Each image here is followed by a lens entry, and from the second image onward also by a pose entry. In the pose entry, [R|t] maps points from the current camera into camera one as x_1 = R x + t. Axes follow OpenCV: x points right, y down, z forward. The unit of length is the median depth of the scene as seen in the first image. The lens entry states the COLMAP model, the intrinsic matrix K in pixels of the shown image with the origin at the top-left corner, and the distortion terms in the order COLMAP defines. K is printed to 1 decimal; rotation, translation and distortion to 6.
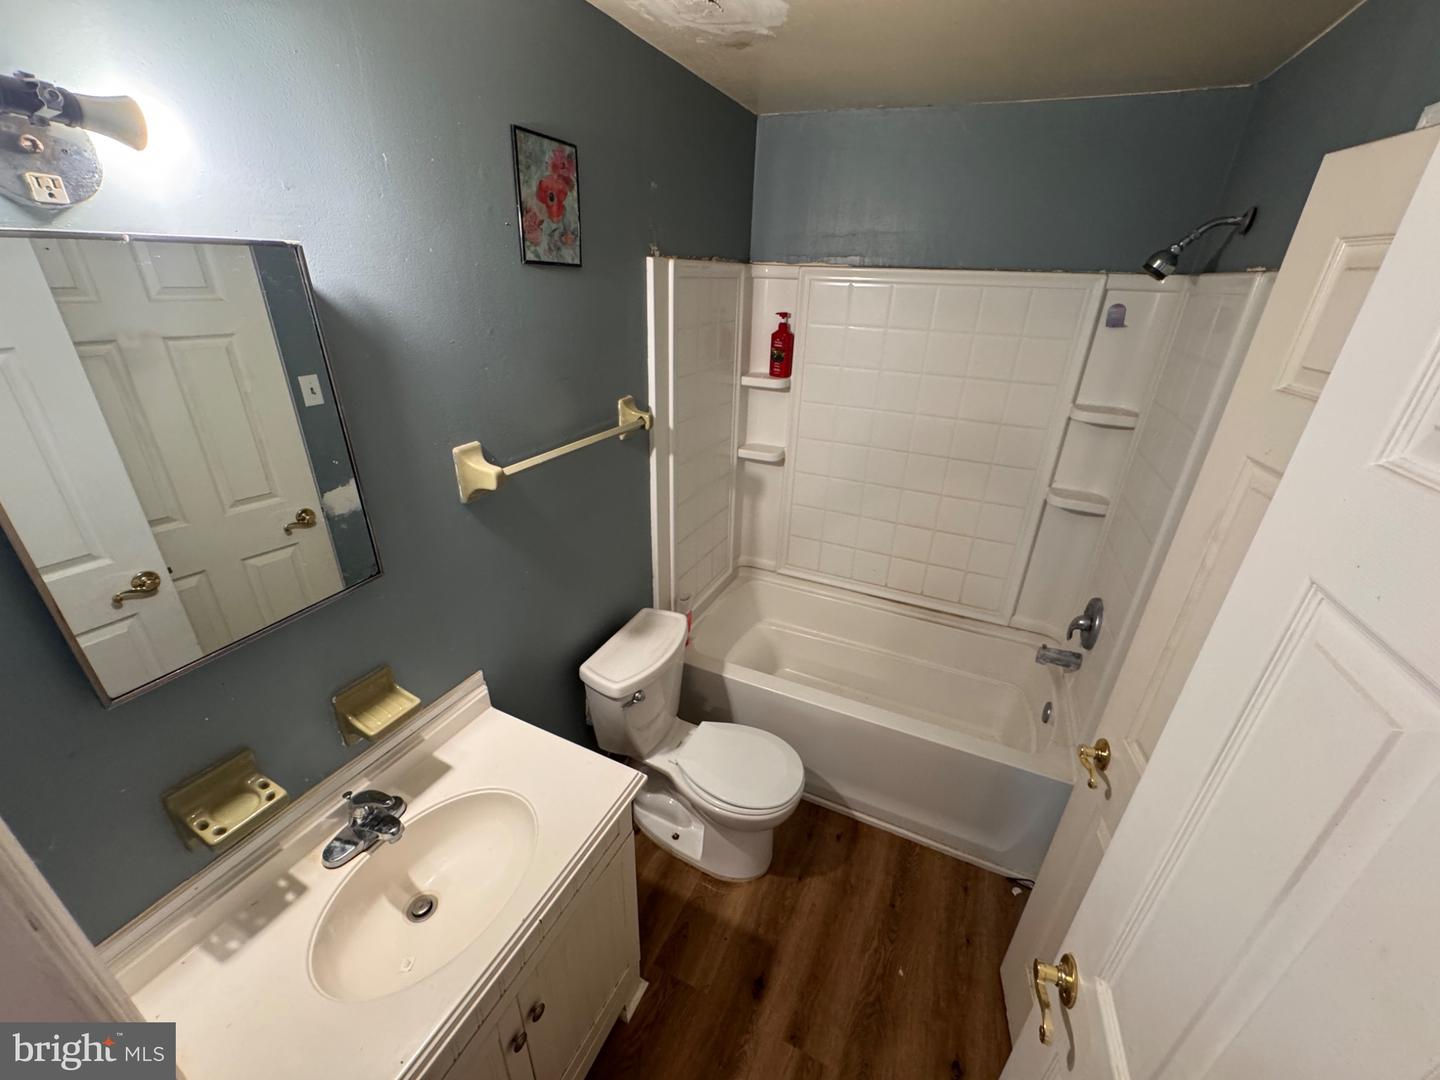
lens RADIAL K [[577.0, 0, 721.3], [0, 577.0, 539.5], [0, 0, 1]] dist [-0.001633, -0.000277]
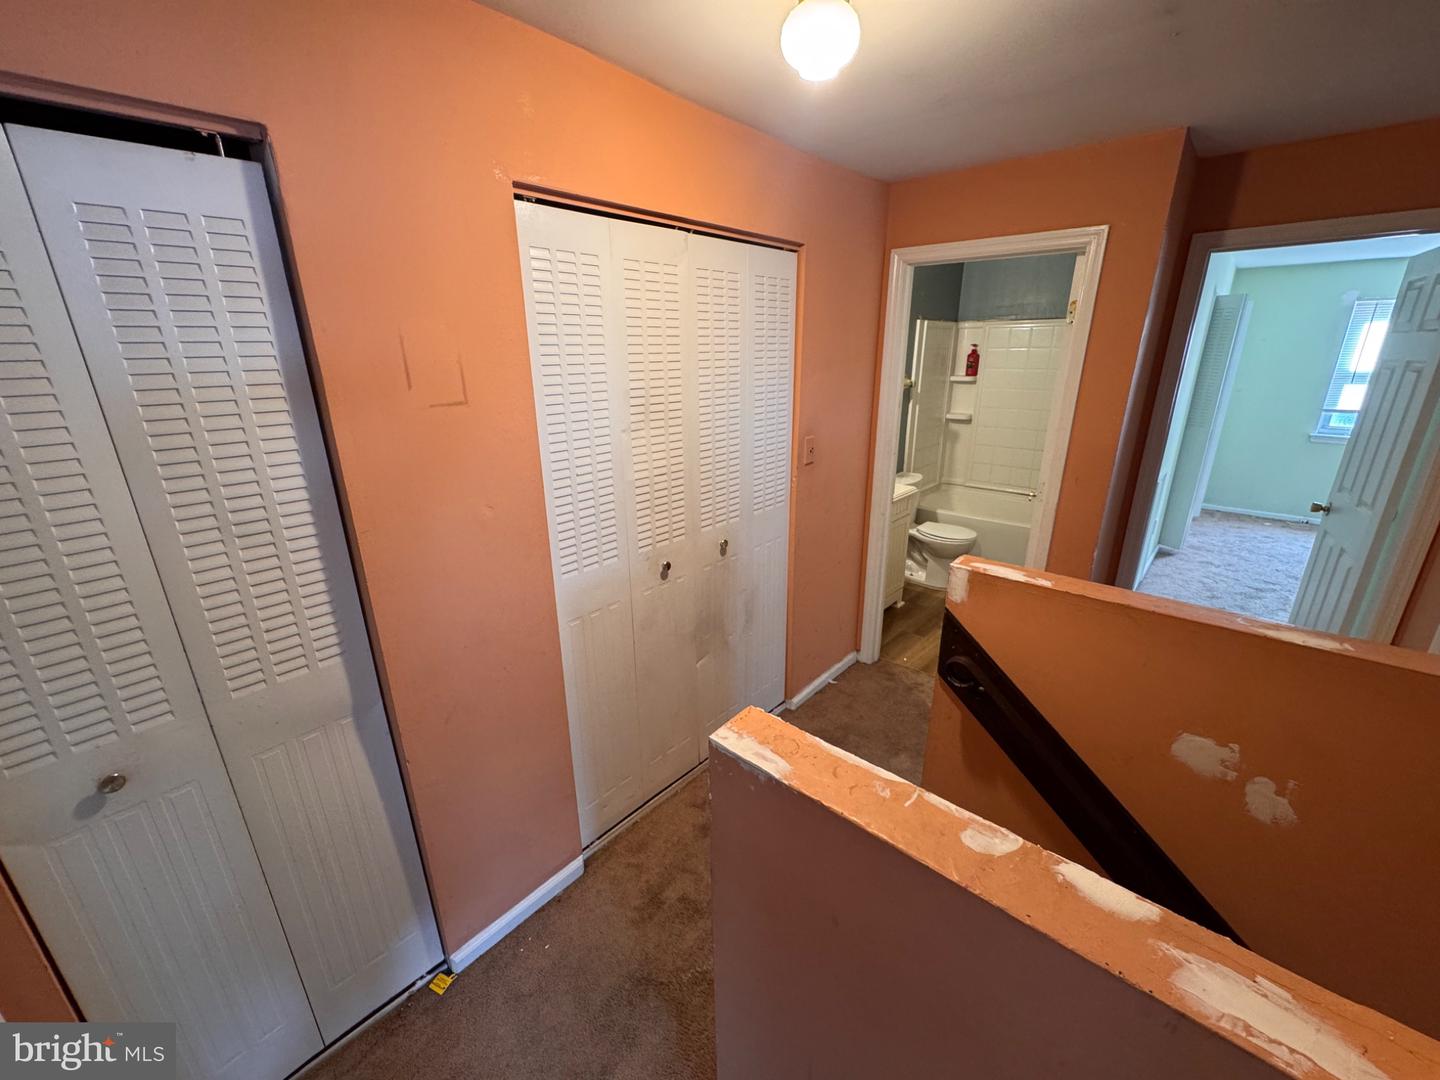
lens RADIAL K [[577.0, 0, 721.1], [0, 577.0, 543.9], [0, 0, 1]] dist [-0.001633, -0.000277]
pose [[0.957803, 0.051954, -0.282692, -0.134320], [-0.083090, 0.991584, -0.099283, 0.570859], [0.275155, 0.118582, 0.954059, -1.083779]]
